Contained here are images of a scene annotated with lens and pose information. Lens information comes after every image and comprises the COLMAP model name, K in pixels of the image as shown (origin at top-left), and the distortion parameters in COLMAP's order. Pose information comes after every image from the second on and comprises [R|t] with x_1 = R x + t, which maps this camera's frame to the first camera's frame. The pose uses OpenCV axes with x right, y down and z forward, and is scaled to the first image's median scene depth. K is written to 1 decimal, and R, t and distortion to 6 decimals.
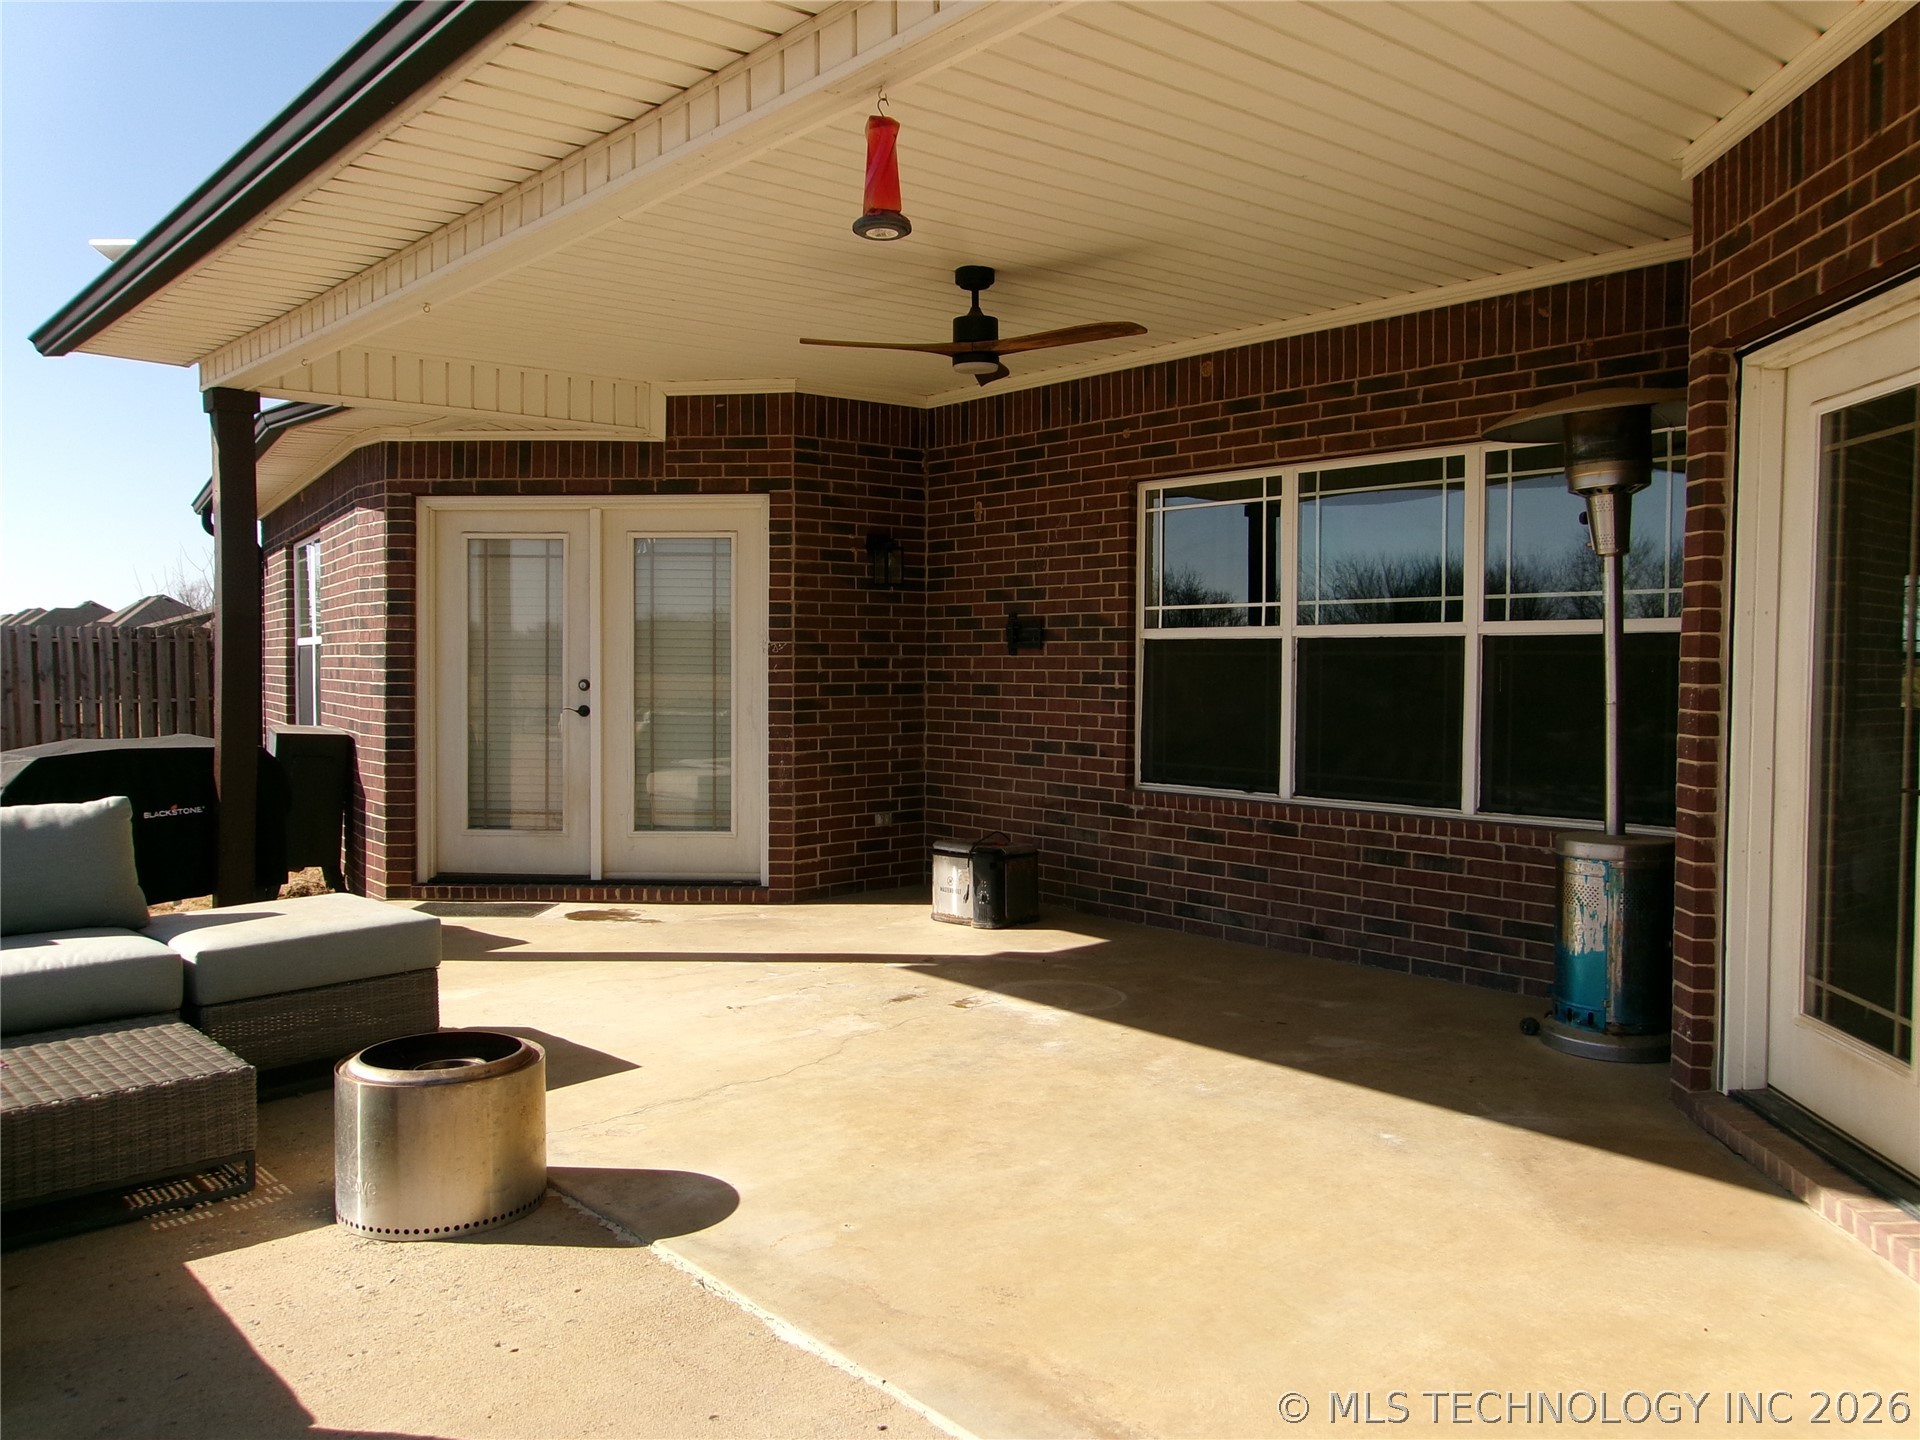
lens RADIAL K [[1499.0, 0, 960.0], [0, 1499.0, 720.0], [0, 0, 1]] dist [-0.002925, -0.000782]
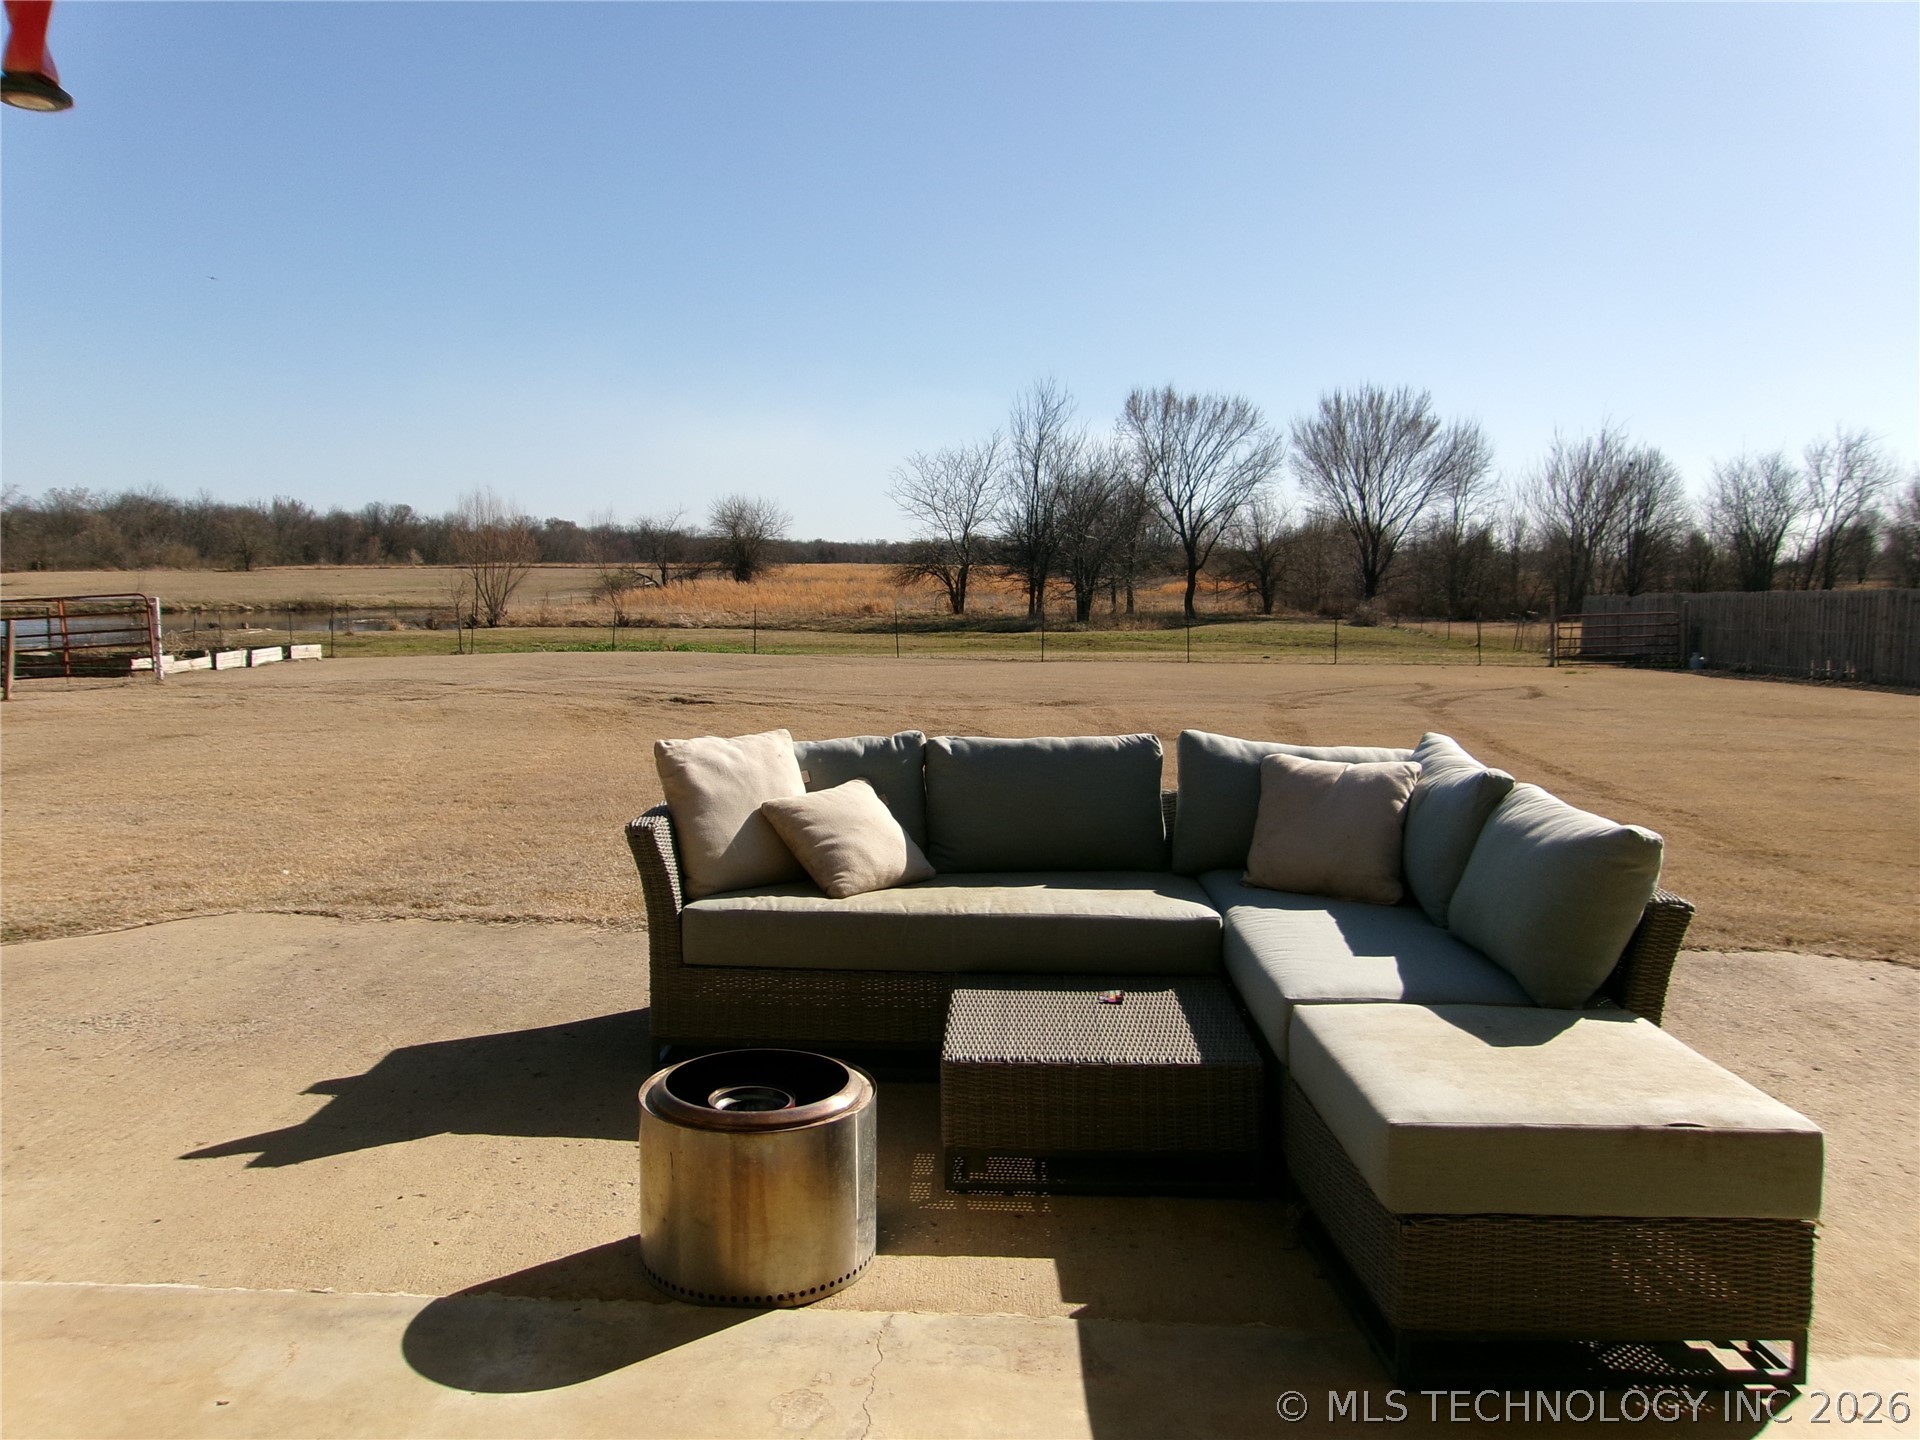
lens RADIAL K [[1499.0, 0, 960.0], [0, 1499.0, 720.0], [0, 0, 1]] dist [-0.002925, -0.000782]
pose [[-0.695929, 0.059501, -0.715641, 0.170030], [-0.043472, 0.991243, 0.124690, -0.089529], [0.716793, 0.117885, -0.687249, 1.678017]]
